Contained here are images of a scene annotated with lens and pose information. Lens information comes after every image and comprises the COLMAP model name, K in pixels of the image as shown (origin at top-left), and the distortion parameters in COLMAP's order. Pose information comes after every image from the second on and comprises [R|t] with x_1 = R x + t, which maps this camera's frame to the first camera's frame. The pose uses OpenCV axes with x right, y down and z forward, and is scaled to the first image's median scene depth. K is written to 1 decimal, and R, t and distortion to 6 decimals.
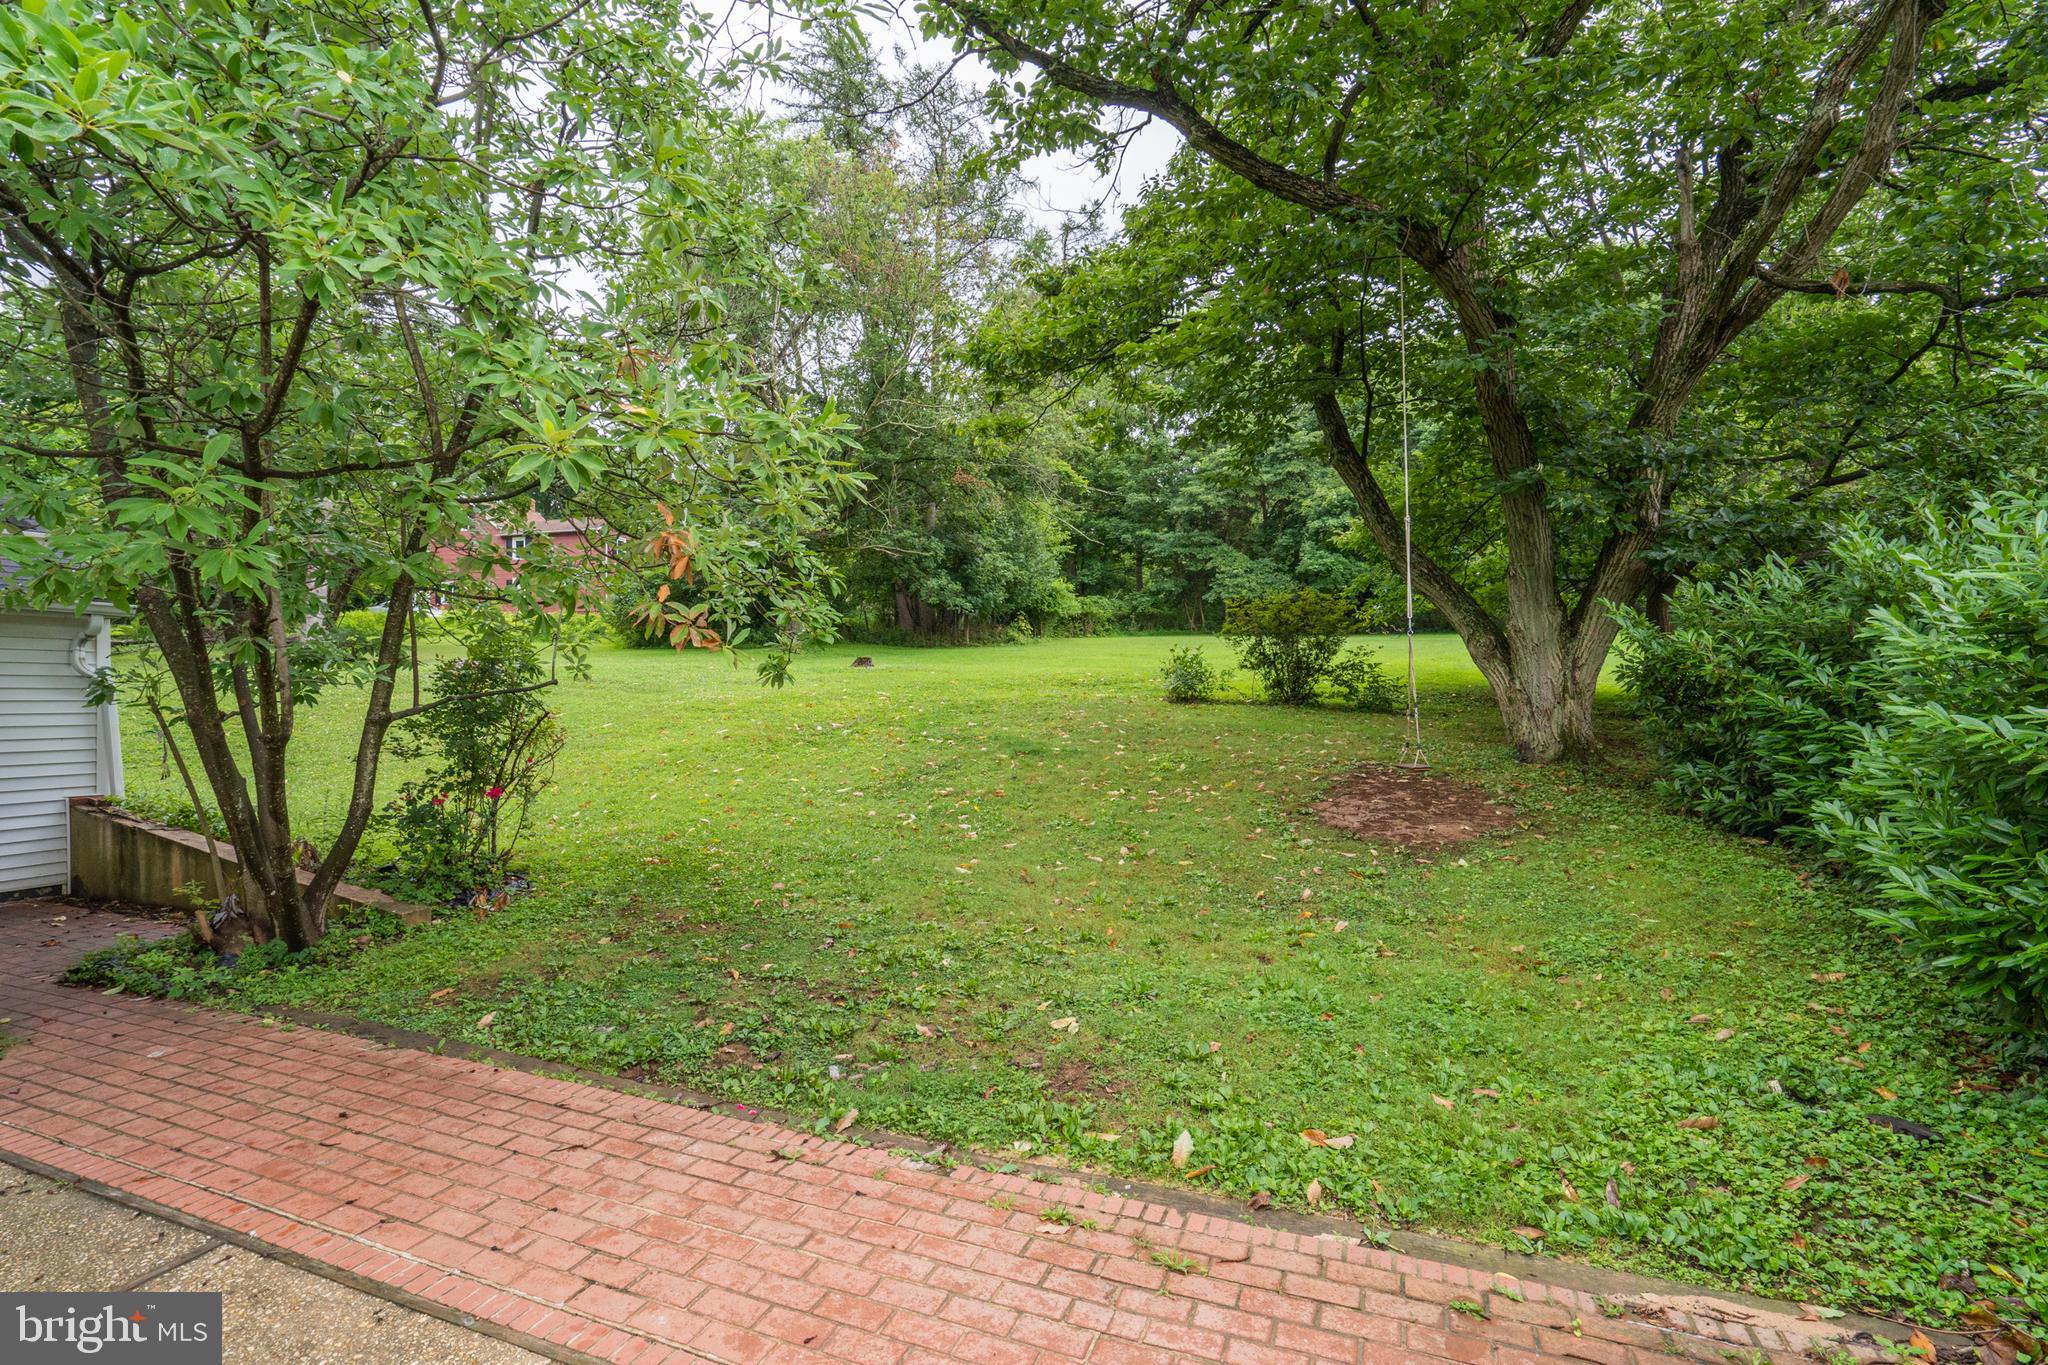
lens RADIAL K [[935.7, 0, 1023.7], [0, 935.7, 681.7], [0, 0, 1]] dist [-0.006129, 0.002510]
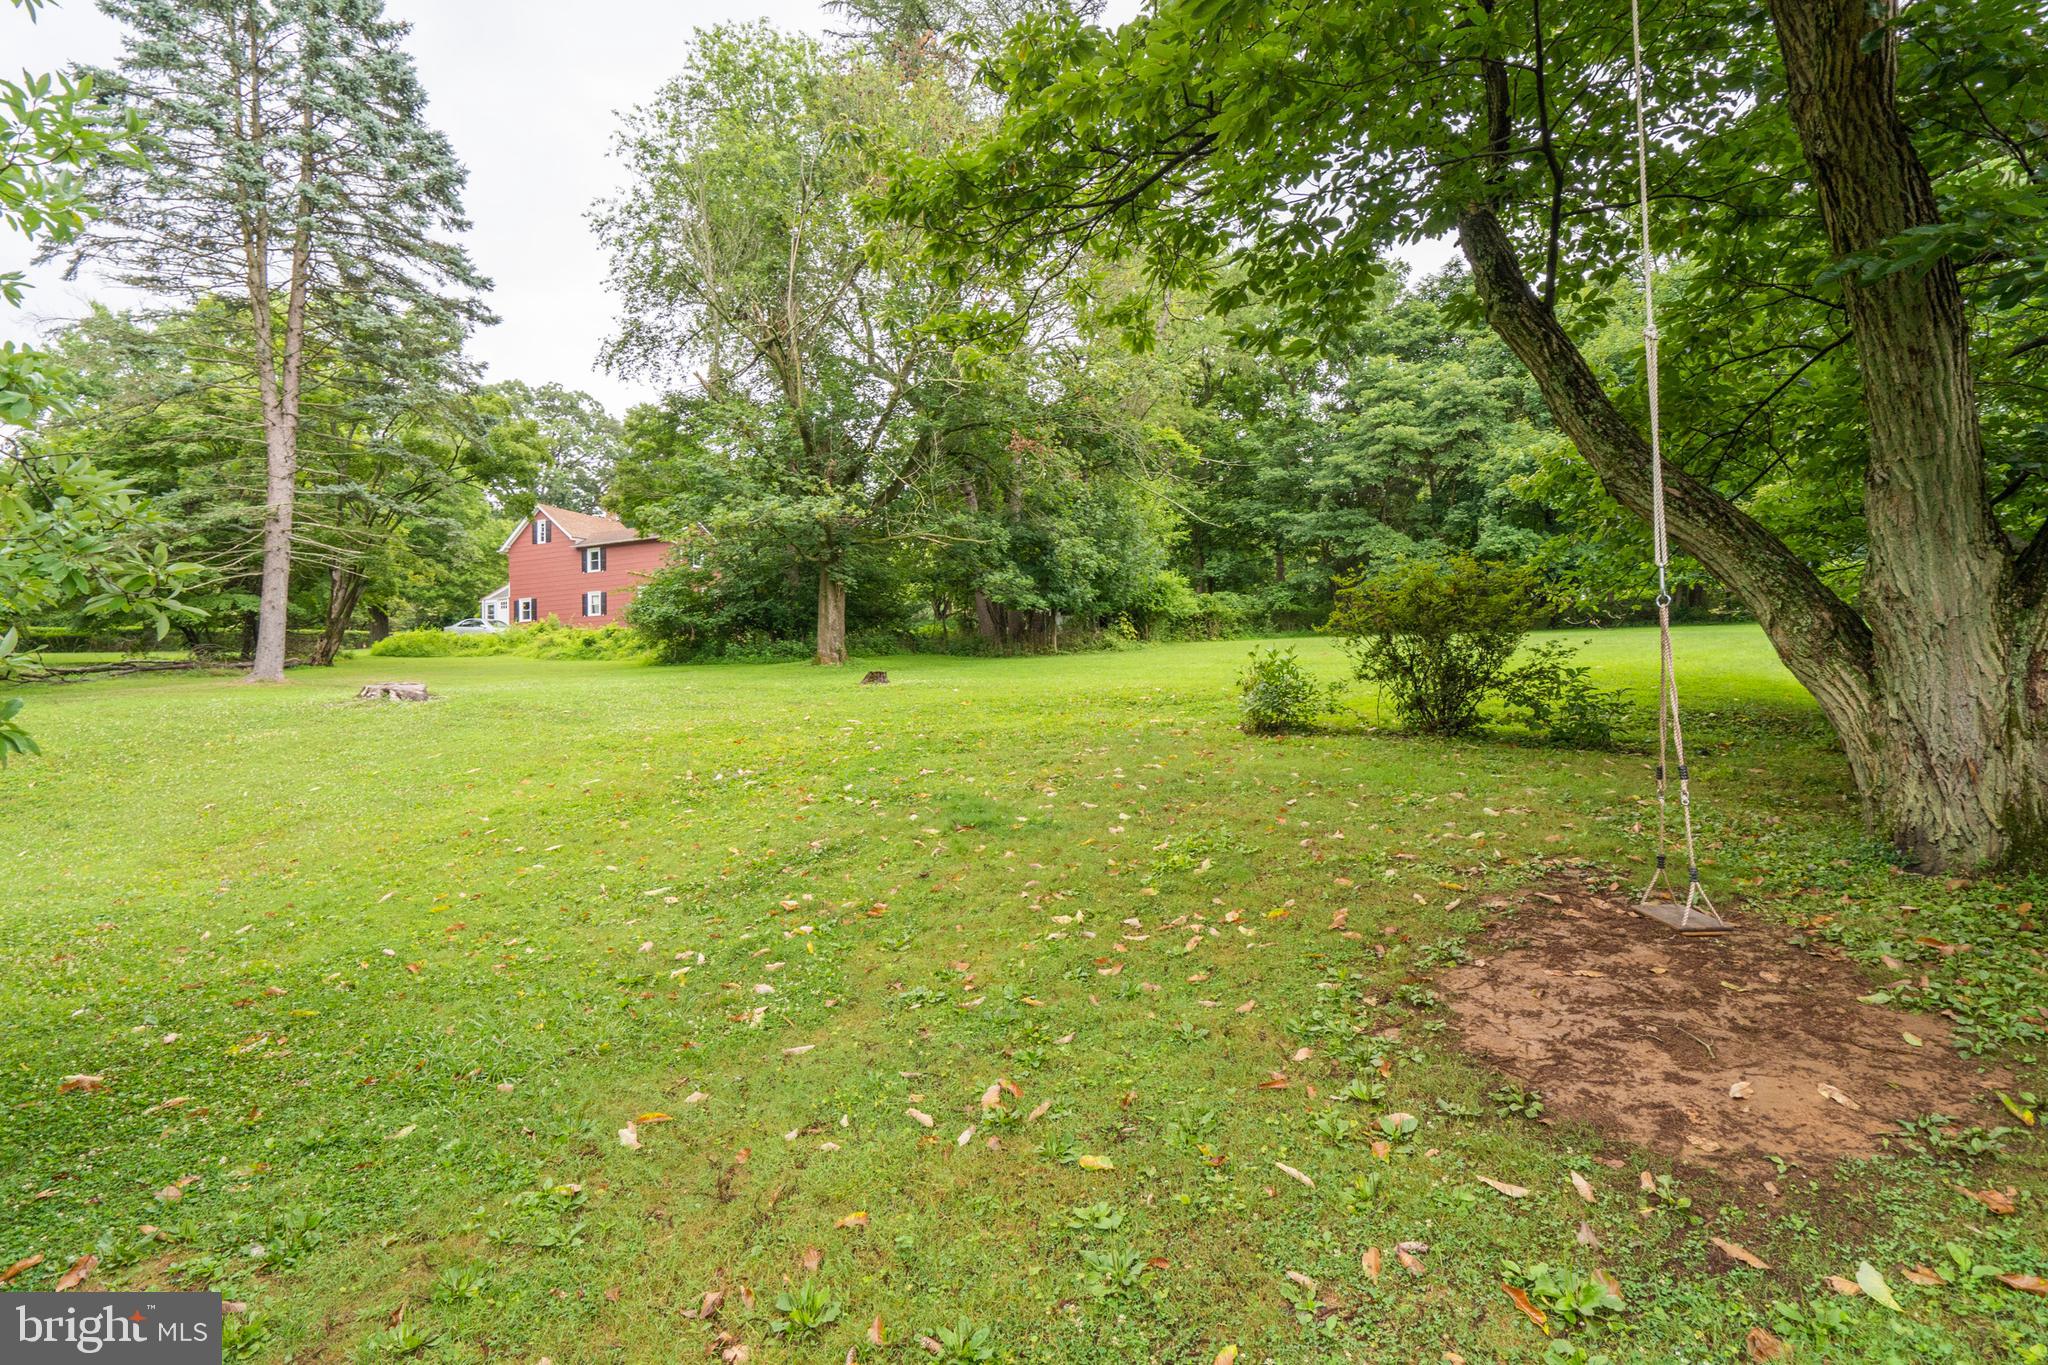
lens RADIAL K [[991.6, 0, 1019.3], [0, 991.6, 689.9], [0, 0, 1]] dist [-0.009459, 0.001204]
pose [[0.987667, -0.015128, -0.155837, 0.047275], [0.014681, 0.999884, -0.004016, -0.003430], [0.155879, 0.001679, 0.987775, 0.125152]]
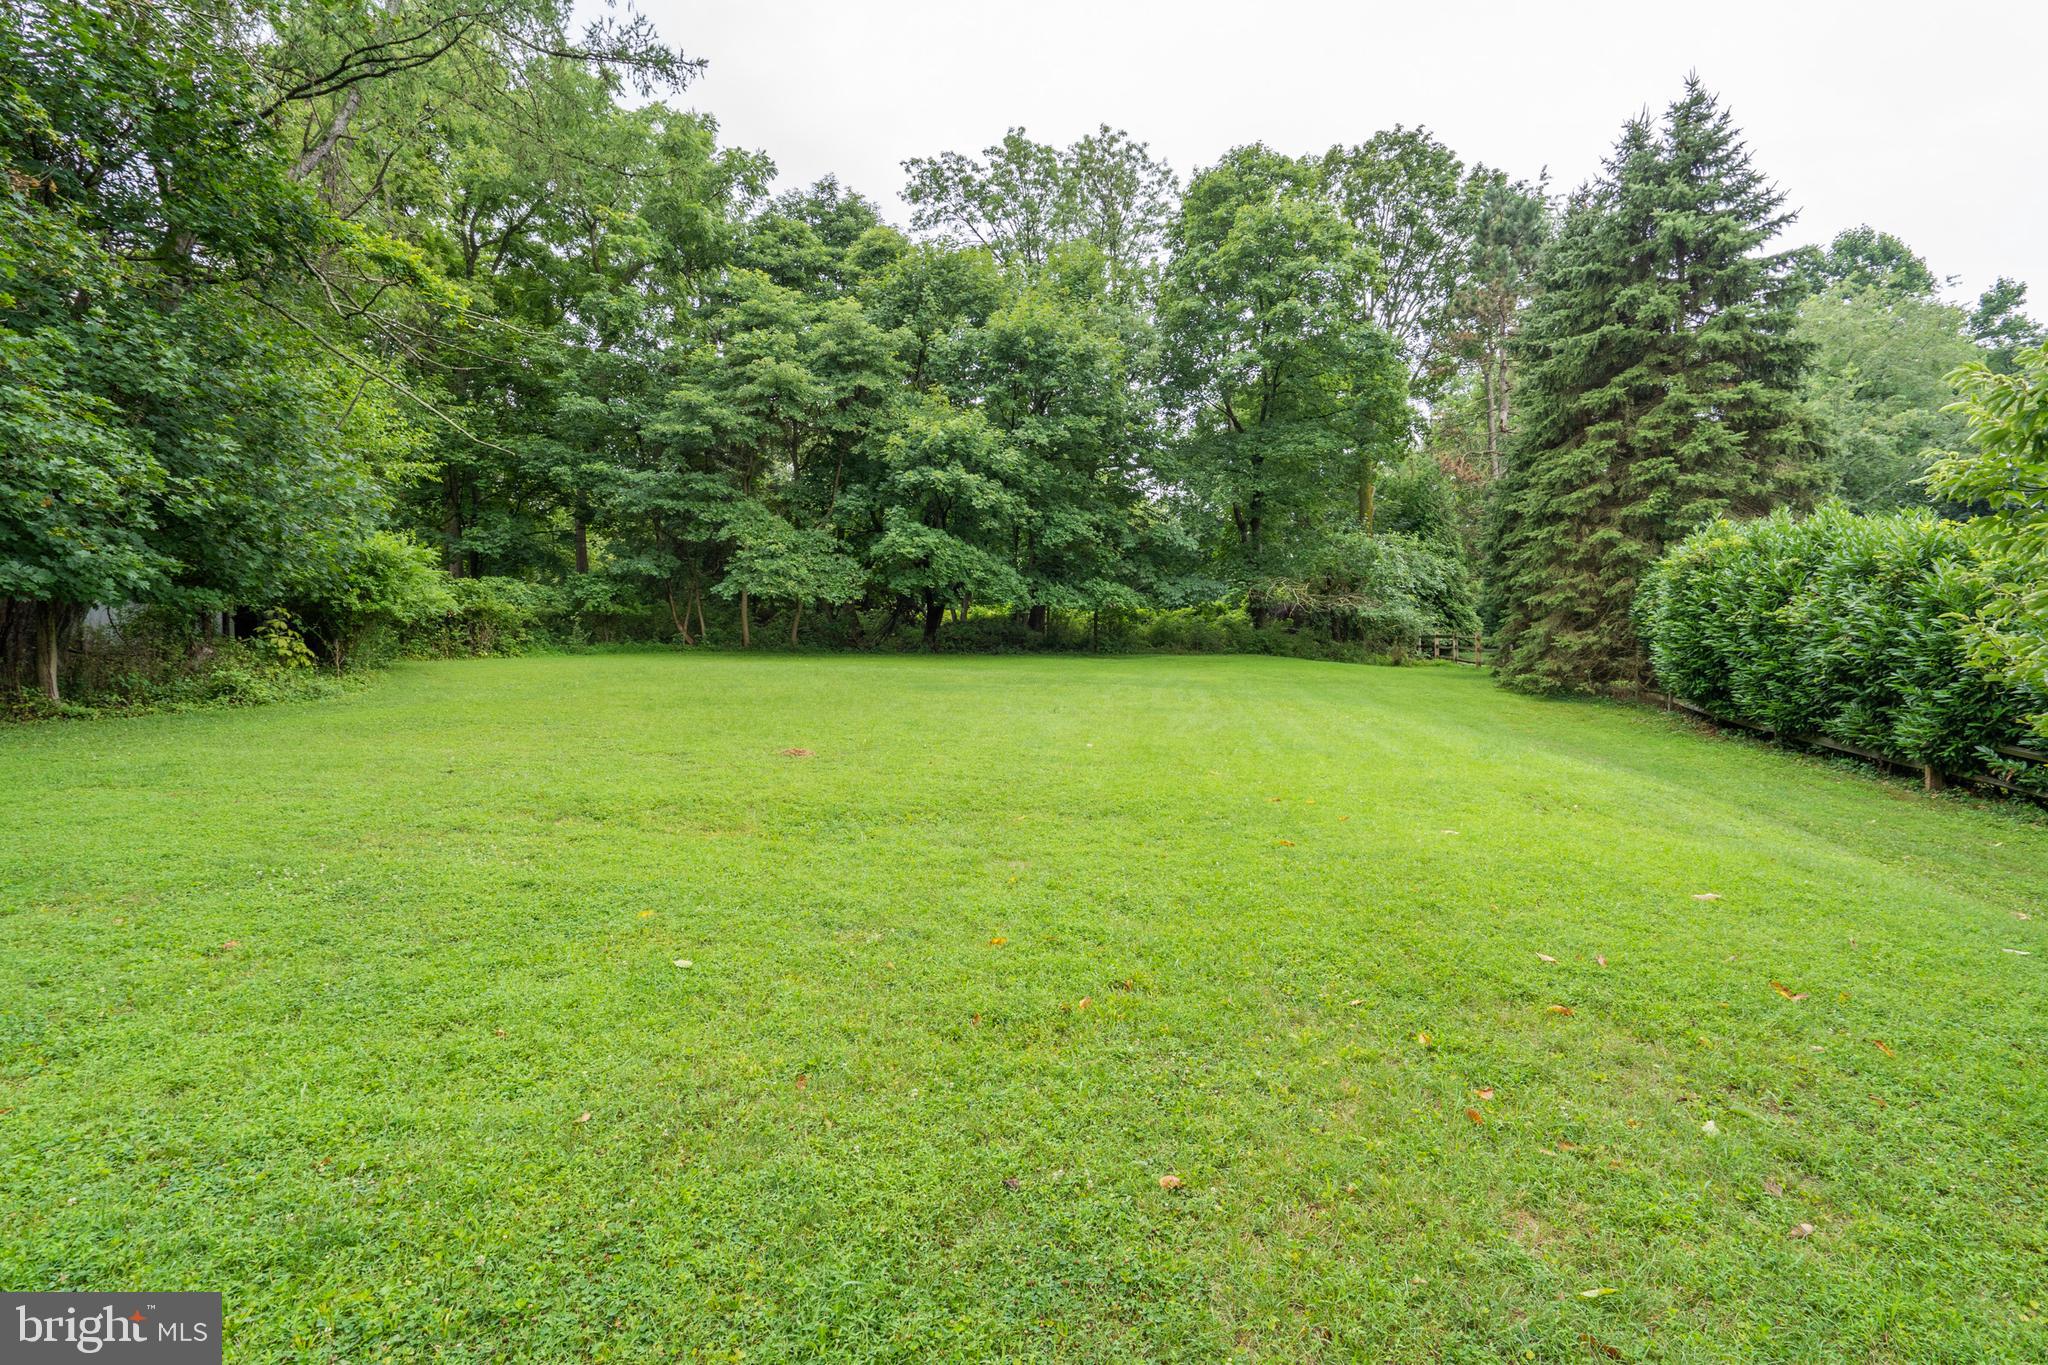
lens RADIAL K [[935.7, 0, 1003.6], [0, 935.7, 686.4], [0, 0, 1]] dist [-0.006129, 0.002510]
pose [[0.846394, -0.010318, 0.532458, 0.051309], [0.002425, 0.999877, 0.015521, -0.052914], [-0.532552, -0.011845, 0.846314, 0.561670]]
